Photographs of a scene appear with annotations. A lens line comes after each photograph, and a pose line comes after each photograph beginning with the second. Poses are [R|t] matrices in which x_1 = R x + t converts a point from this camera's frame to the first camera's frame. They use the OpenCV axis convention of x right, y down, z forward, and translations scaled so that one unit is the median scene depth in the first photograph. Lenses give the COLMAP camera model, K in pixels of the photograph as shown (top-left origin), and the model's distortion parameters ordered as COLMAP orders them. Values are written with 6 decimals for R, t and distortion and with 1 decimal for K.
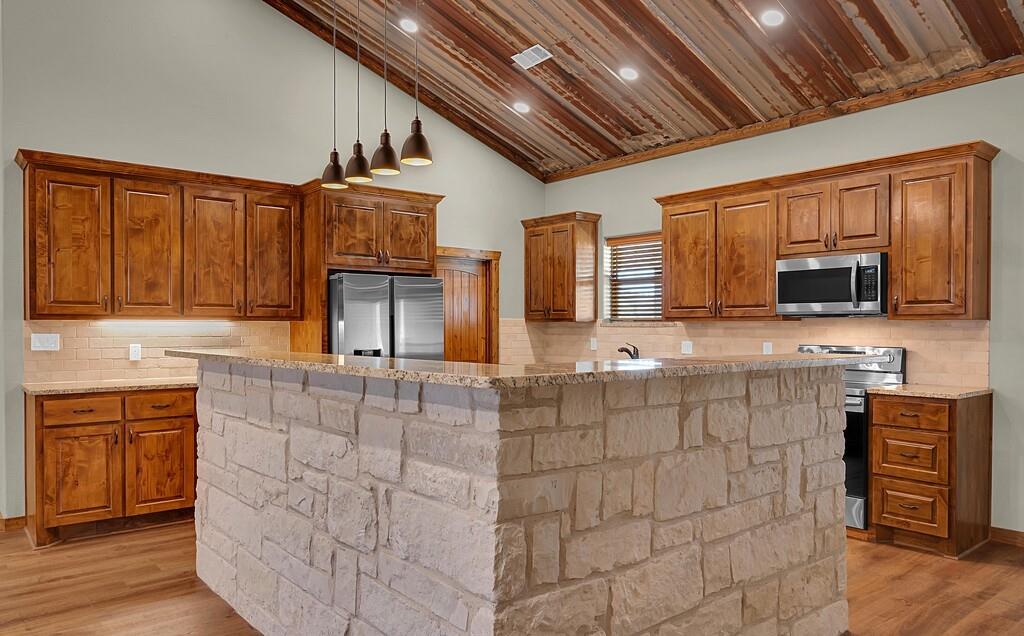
lens RADIAL K [[701.5, 0, 516.8], [0, 701.5, 337.0], [0, 0, 1]] dist [-0.002045, -0.000880]
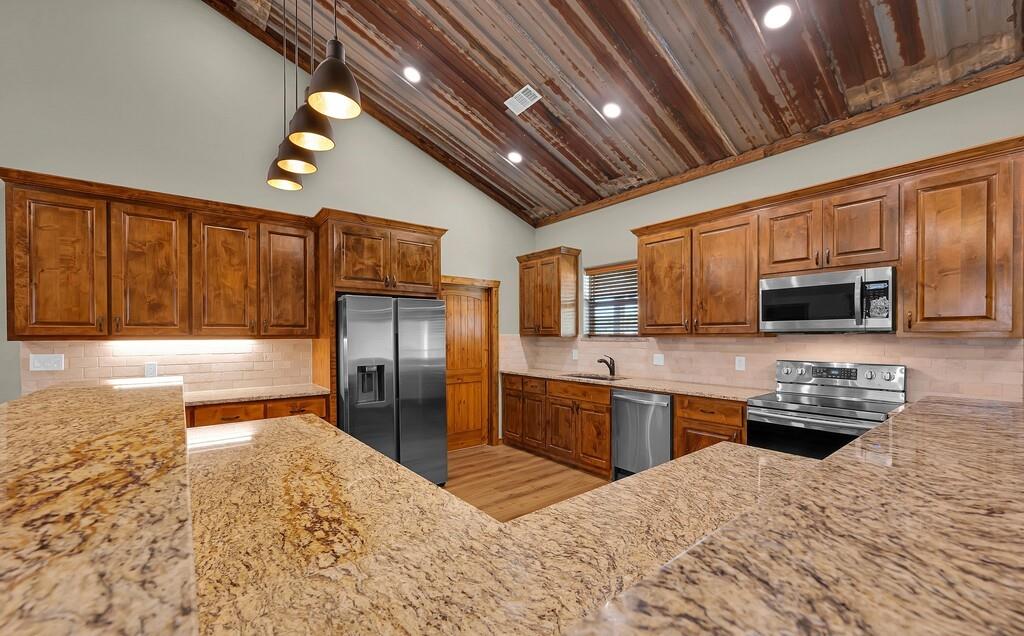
lens RADIAL K [[404.2, 0, 509.1], [0, 404.2, 339.3], [0, 0, 1]] dist [-0.002852, -0.000193]
pose [[0.999692, -0.003944, -0.024492, 0.015291], [0.003810, 0.999978, -0.005508, -0.019556], [0.024513, 0.005413, 0.999685, 0.398160]]
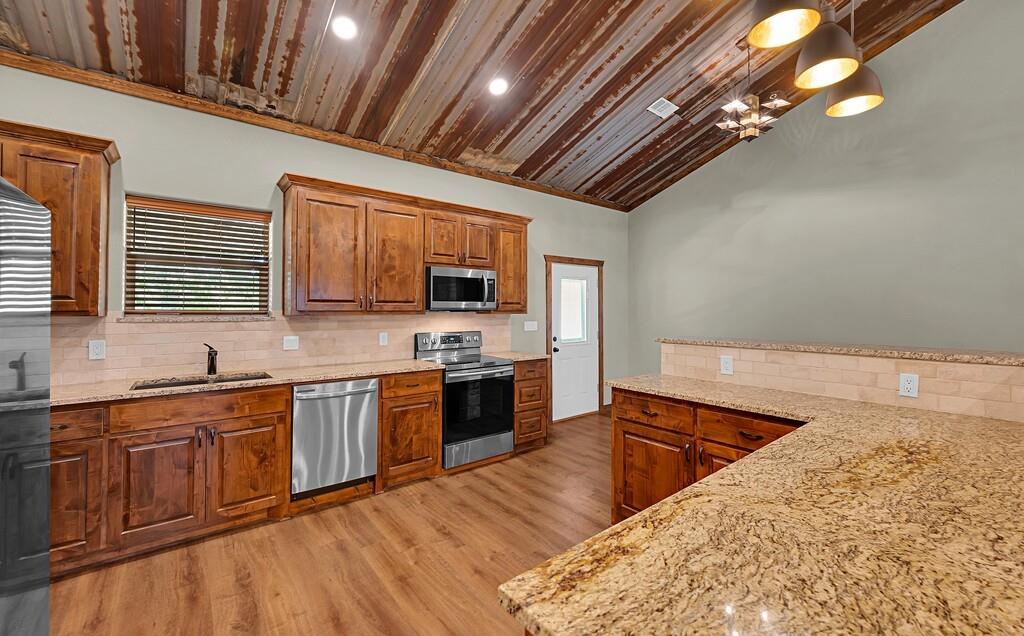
lens RADIAL K [[415.6, 0, 506.3], [0, 415.6, 304.4], [0, 0, 1]] dist [-0.003789, 0.000425]
pose [[0.030590, 0.011669, 0.999464, -0.362133], [0.014055, 0.999828, -0.012104, -0.031068], [-0.999433, 0.014418, 0.030421, 0.847741]]
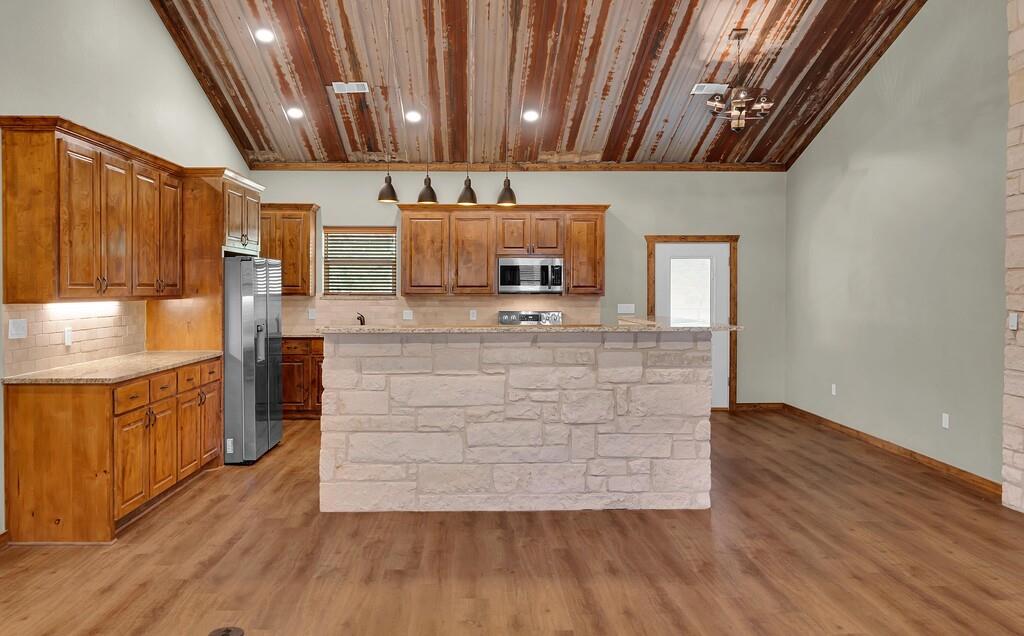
lens RADIAL K [[758.0, 0, 480.1], [0, 758.0, 295.9], [0, 0, 1]] dist [0.010481, -0.011365]
pose [[0.632592, -0.007227, 0.774452, -0.974752], [0.010794, 0.999942, 0.000514, -0.026189], [-0.774410, 0.008034, 0.632633, -0.040522]]
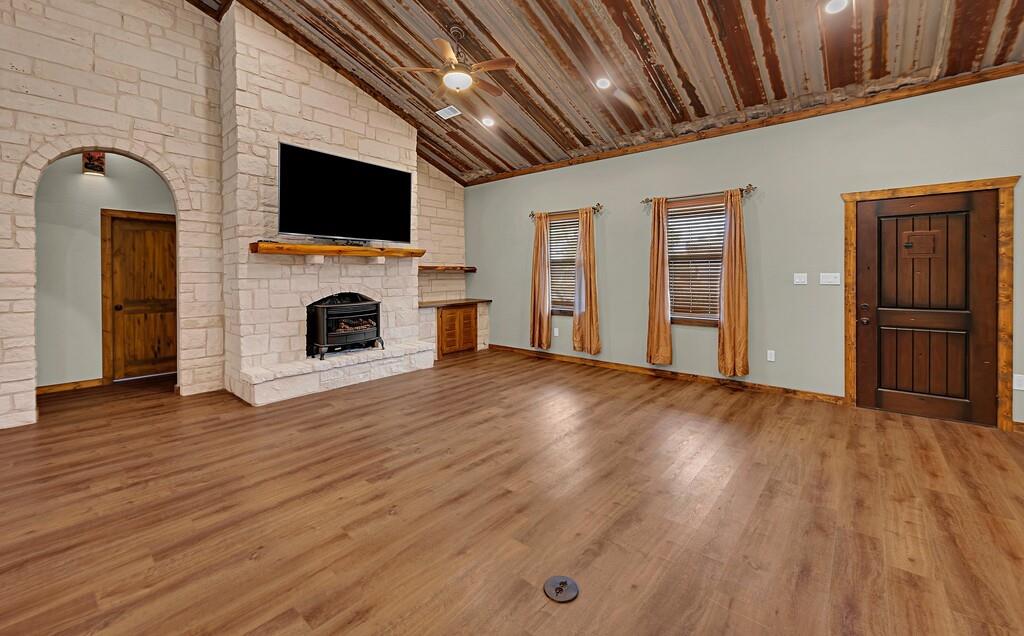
lens RADIAL K [[415.6, 0, 522.9], [0, 415.6, 277.7], [0, 0, 1]] dist [-0.003789, 0.000425]
pose [[-0.983565, 0.008163, -0.180372, -0.527049], [0.003274, 0.999620, 0.027384, -0.006757], [0.180527, 0.026343, -0.983217, 0.851605]]
